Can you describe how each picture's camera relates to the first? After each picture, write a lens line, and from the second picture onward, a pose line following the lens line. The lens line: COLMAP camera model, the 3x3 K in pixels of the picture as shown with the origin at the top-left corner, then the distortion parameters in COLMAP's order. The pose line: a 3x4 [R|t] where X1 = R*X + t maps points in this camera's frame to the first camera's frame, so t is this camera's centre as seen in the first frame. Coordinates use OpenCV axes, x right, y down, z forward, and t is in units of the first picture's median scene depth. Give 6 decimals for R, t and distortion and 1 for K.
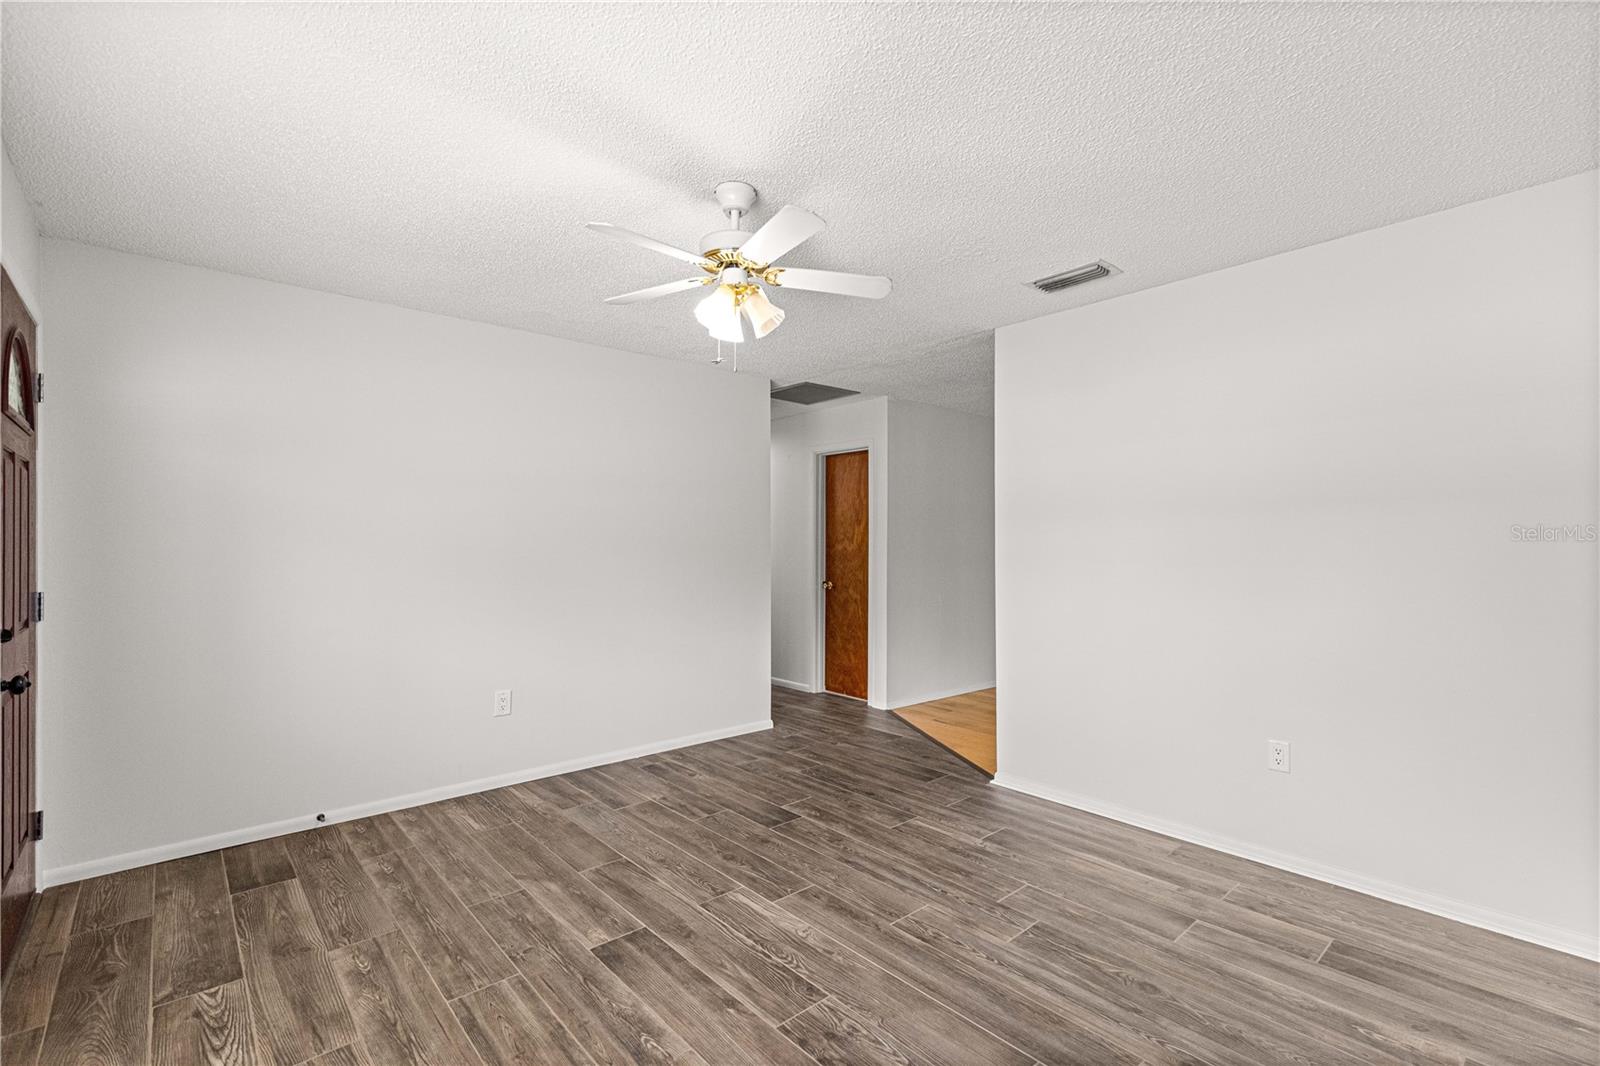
lens RADIAL K [[719.9, 0, 799.5], [0, 719.9, 540.7], [0, 0, 1]] dist [0.003288, -0.000462]
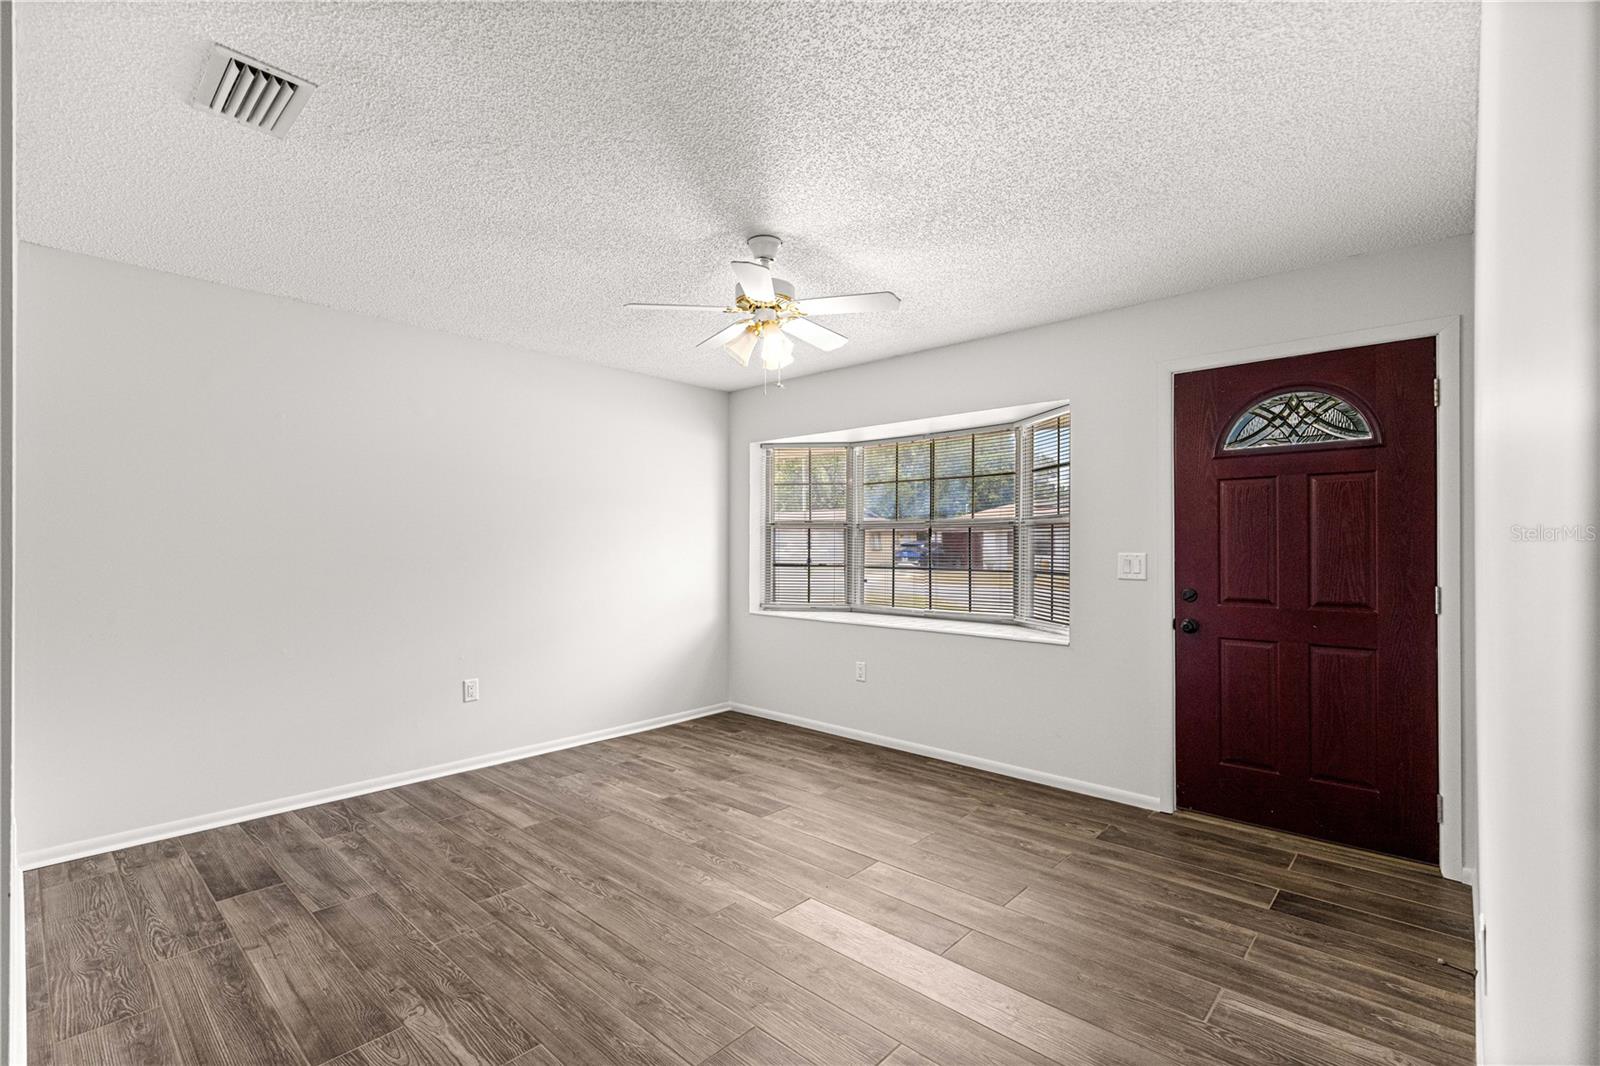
lens RADIAL K [[719.9, 0, 791.8], [0, 719.9, 541.8], [0, 0, 1]] dist [0.003288, -0.000462]
pose [[-0.995360, -0.000619, -0.096216, -0.017918], [0.000514, 0.999931, -0.011750, 0.019360], [0.096216, -0.011745, -0.995291, 2.010673]]
